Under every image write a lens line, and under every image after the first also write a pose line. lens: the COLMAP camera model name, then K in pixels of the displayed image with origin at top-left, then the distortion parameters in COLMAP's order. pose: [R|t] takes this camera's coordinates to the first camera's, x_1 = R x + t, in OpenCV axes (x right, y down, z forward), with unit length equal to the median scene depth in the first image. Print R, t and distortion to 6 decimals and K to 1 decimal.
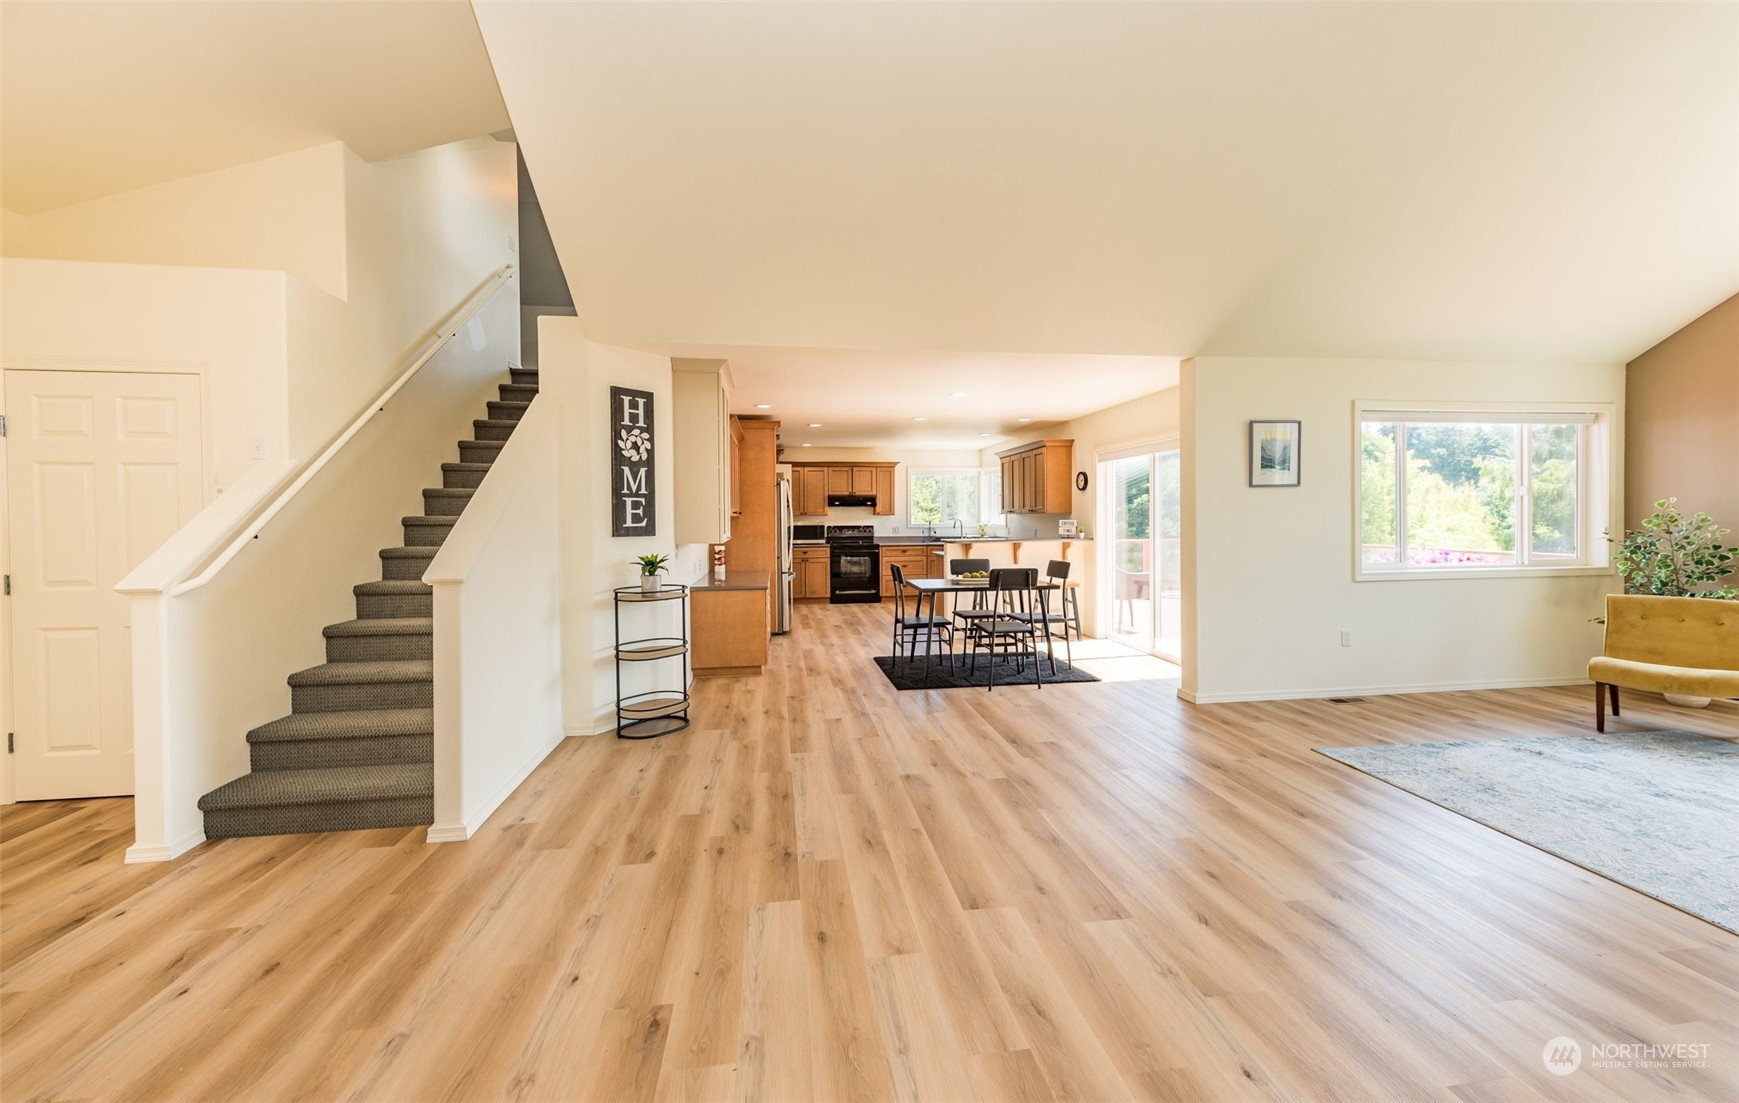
lens RADIAL K [[680.1, 0, 869.6], [0, 680.1, 525.3], [0, 0, 1]] dist [0.007194, -0.000454]
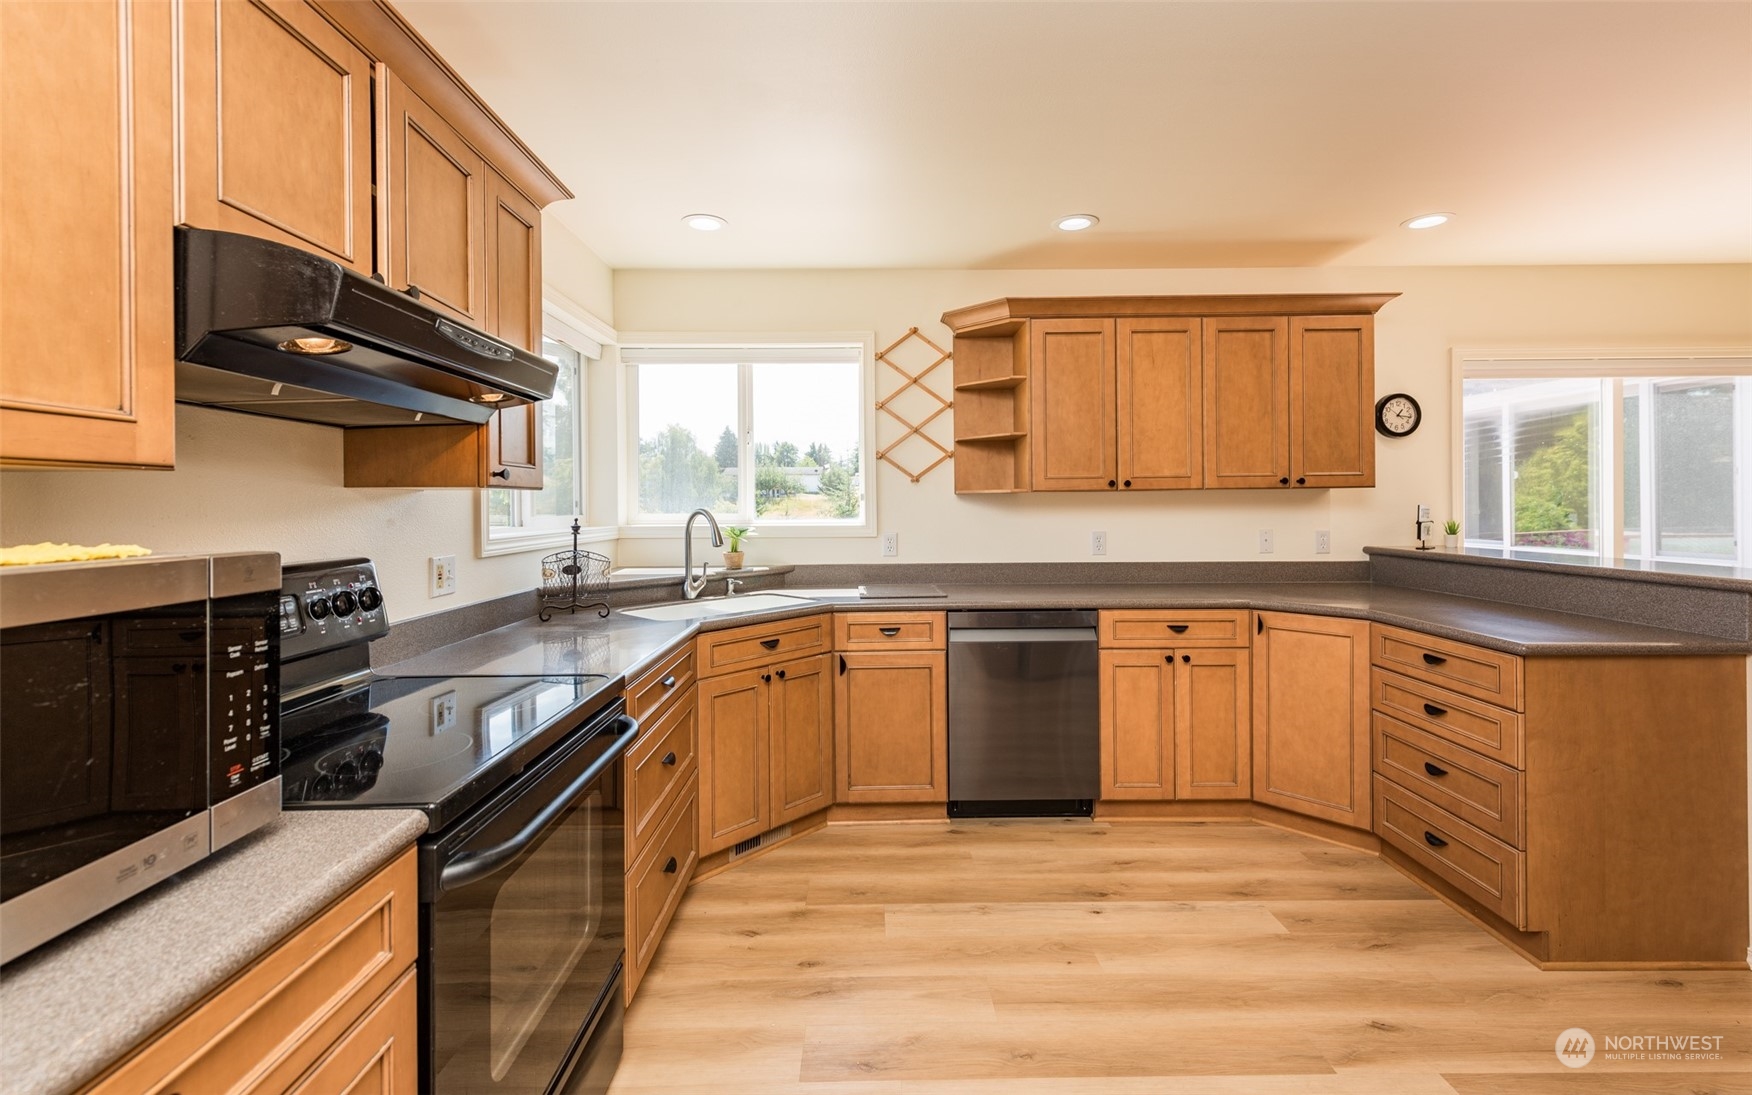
lens RADIAL K [[732.7, 0, 878.1], [0, 732.7, 504.7], [0, 0, 1]] dist [0.002300, 0.000100]
pose [[0.133476, 0.004917, 0.991040, -0.342086], [0.019687, 0.999777, -0.007612, -0.019717], [-0.990856, 0.020527, 0.133350, 2.228675]]
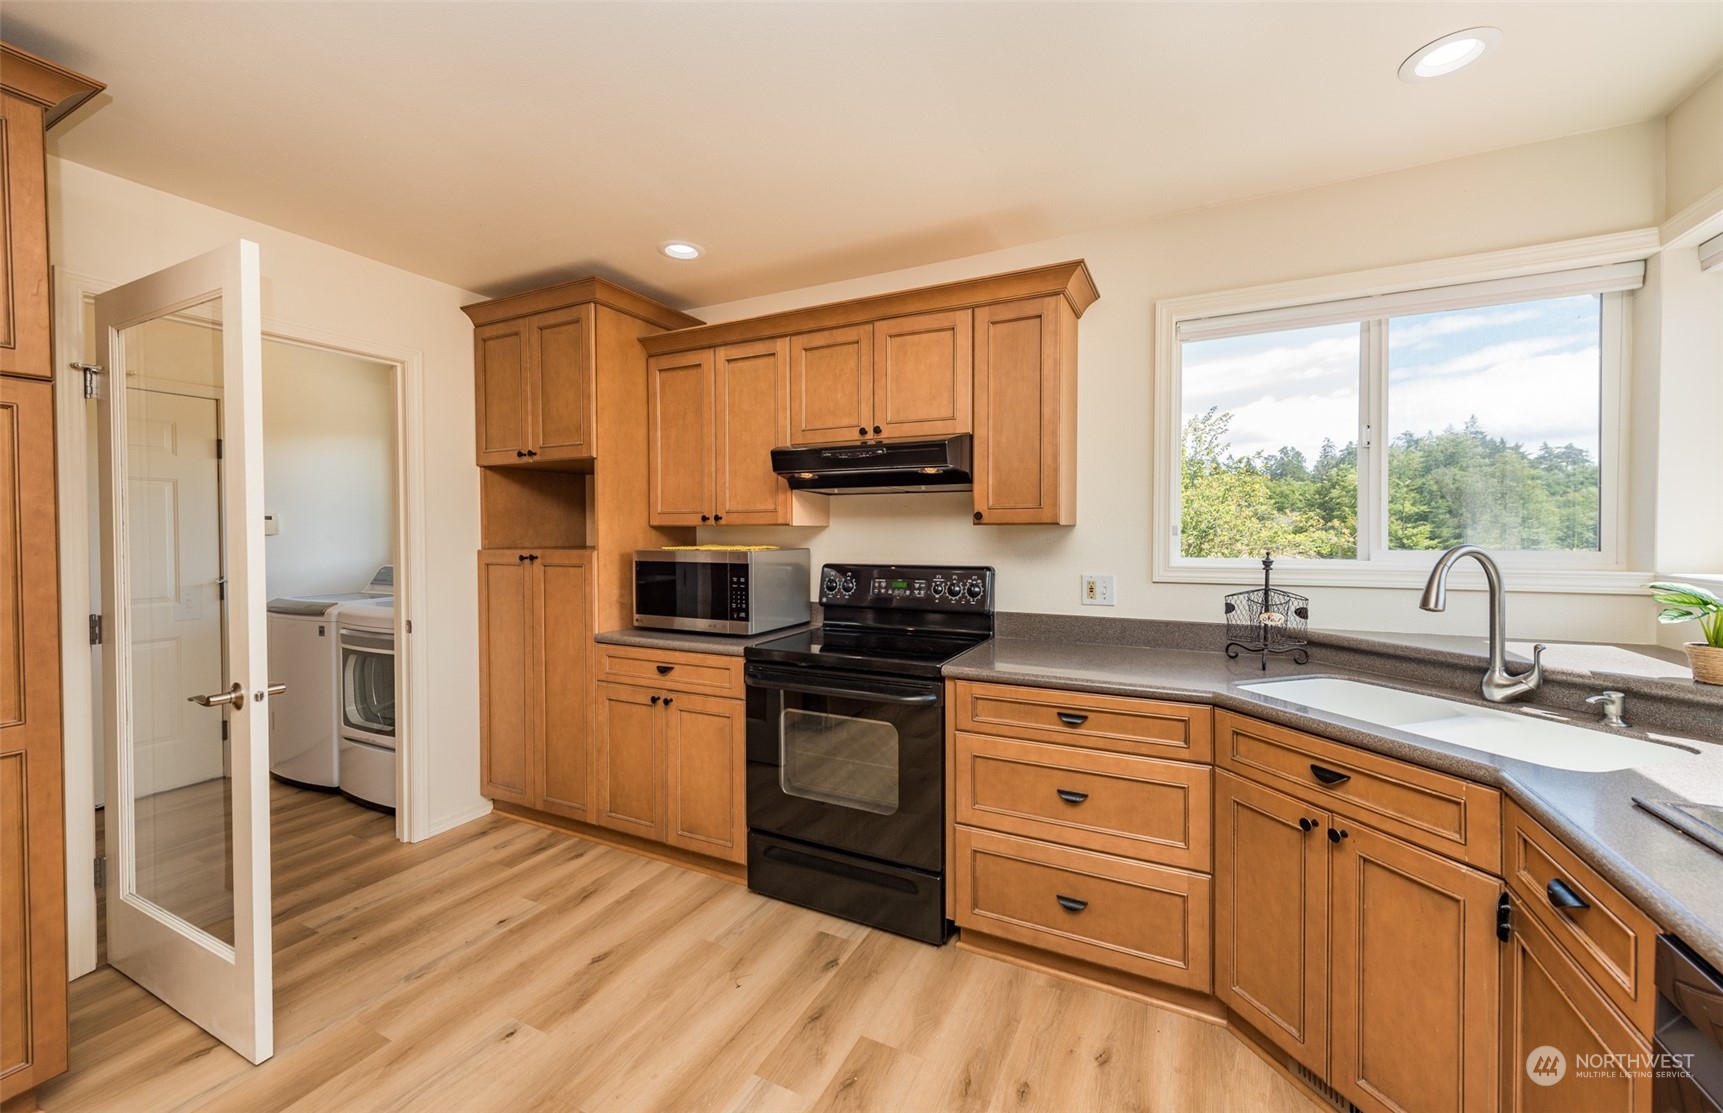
lens RADIAL K [[661.6, 0, 863.4], [0, 661.6, 541.1], [0, 0, 1]] dist [0.001807, 0.000105]
pose [[0.821196, 0.013018, -0.570497, 0.261199], [-0.009480, 0.999913, 0.009172, -0.027517], [0.570567, -0.002124, 0.821248, 1.996282]]
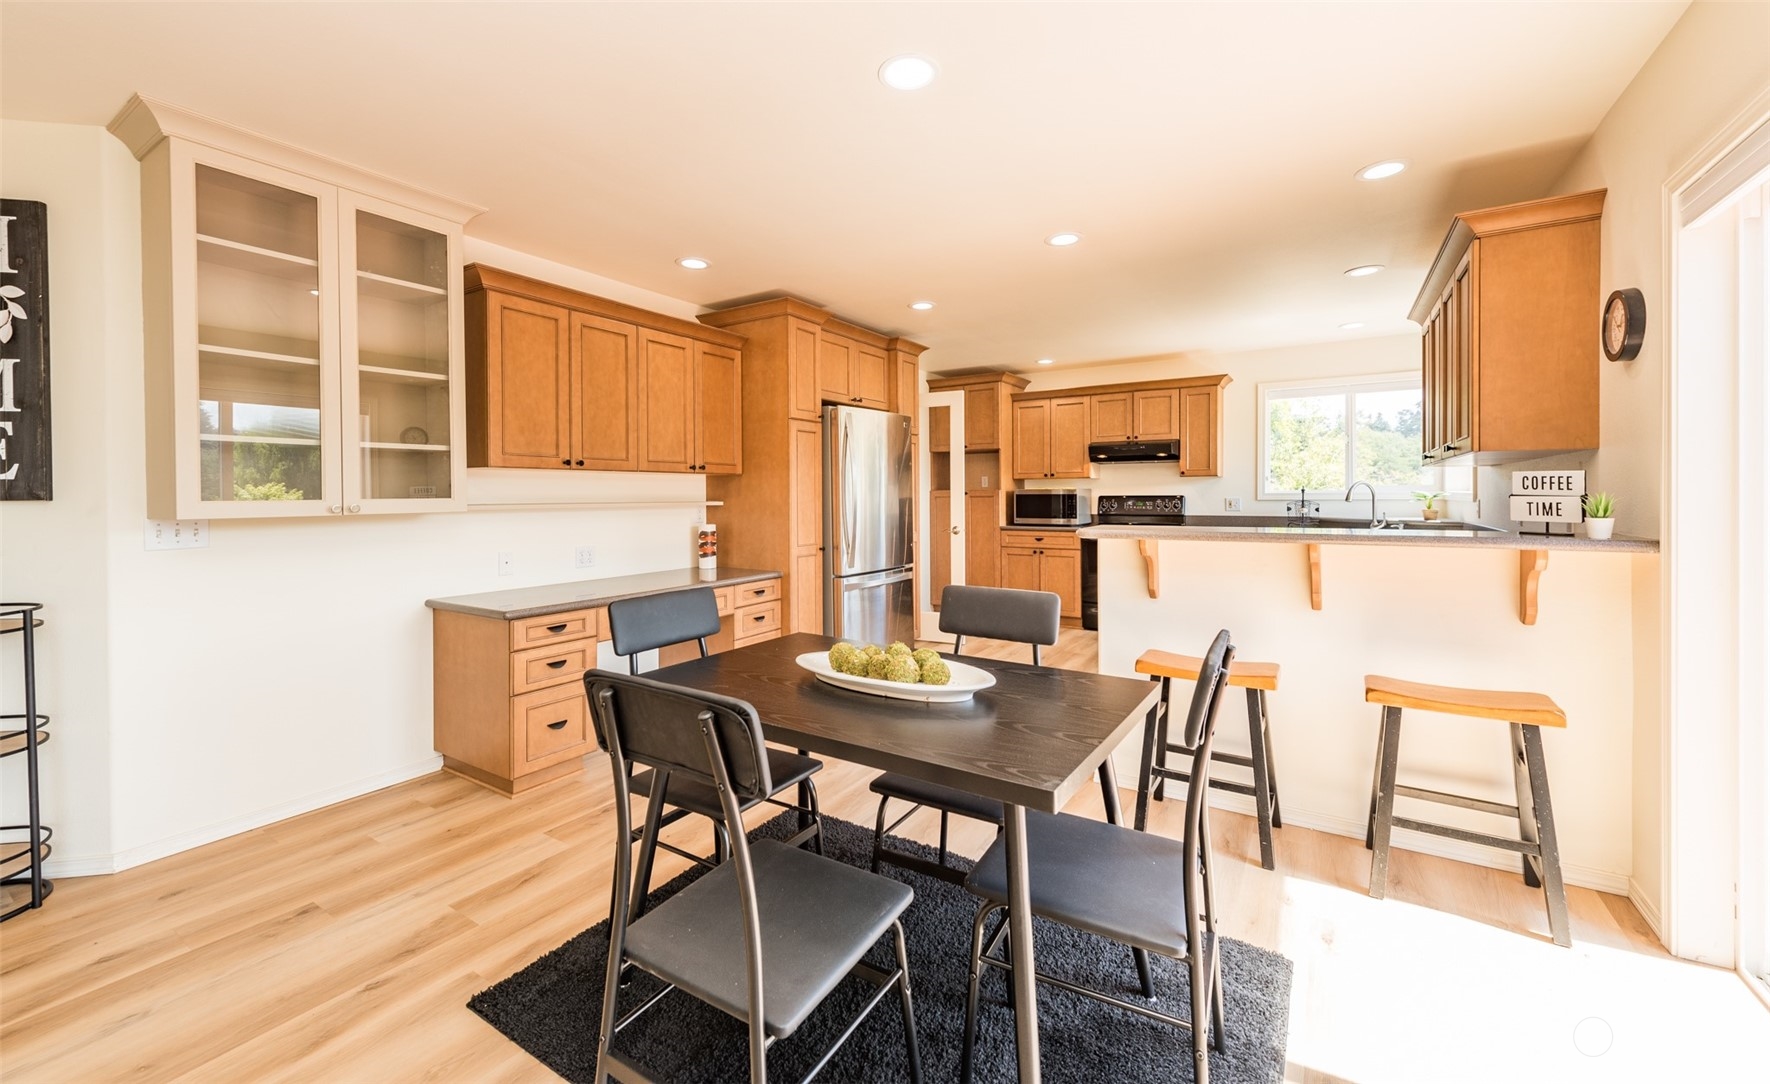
lens RADIAL K [[684.6, 0, 883.5], [0, 684.6, 497.7], [0, 0, 1]] dist [0.002376, -0.000011]
pose [[0.757451, 0.005975, -0.652865, 0.472126], [-0.007606, 0.999971, 0.000327, 0.009223], [0.652848, 0.004718, 0.757475, 1.065649]]
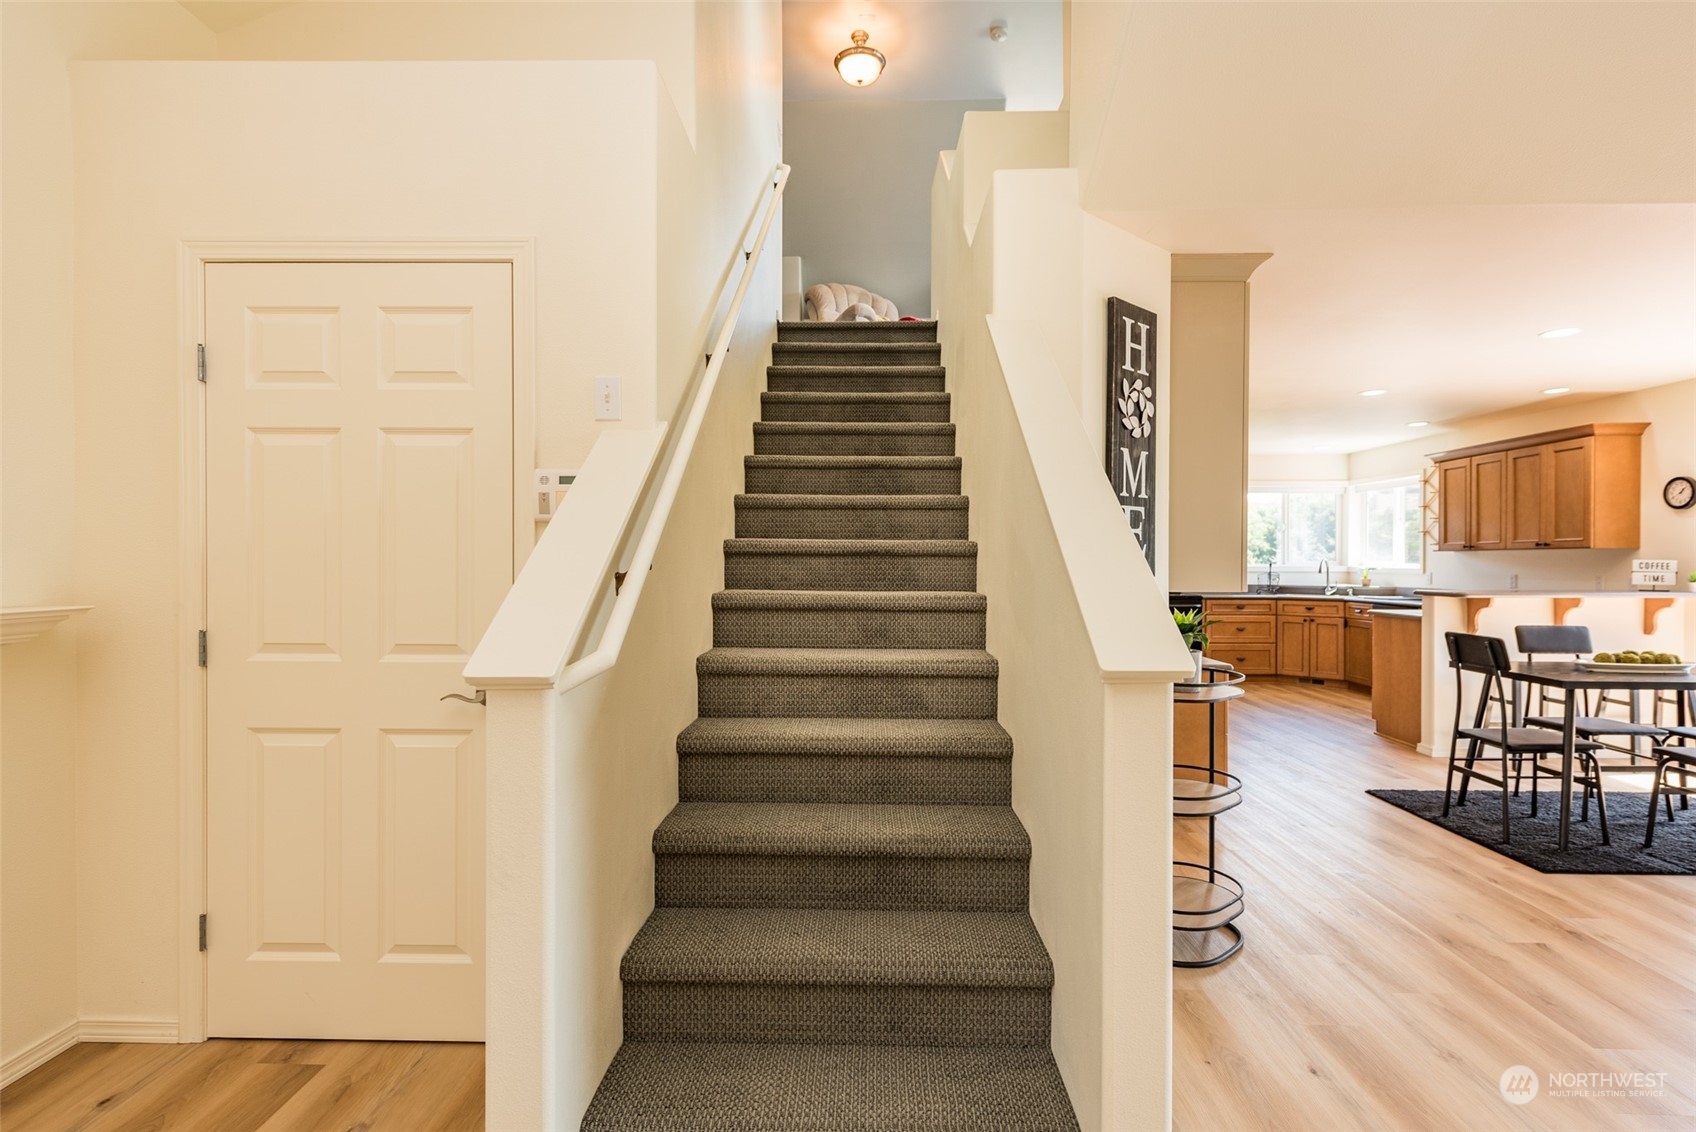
lens RADIAL K [[837.9, 0, 847.2], [0, 837.9, 567.6], [0, 0, 1]] dist [0.013094, -0.000789]
pose [[0.986047, 0.009599, -0.166191, -0.467735], [-0.010156, 0.999945, -0.002501, 0.013186], [0.166158, 0.004154, 0.986090, 0.307420]]
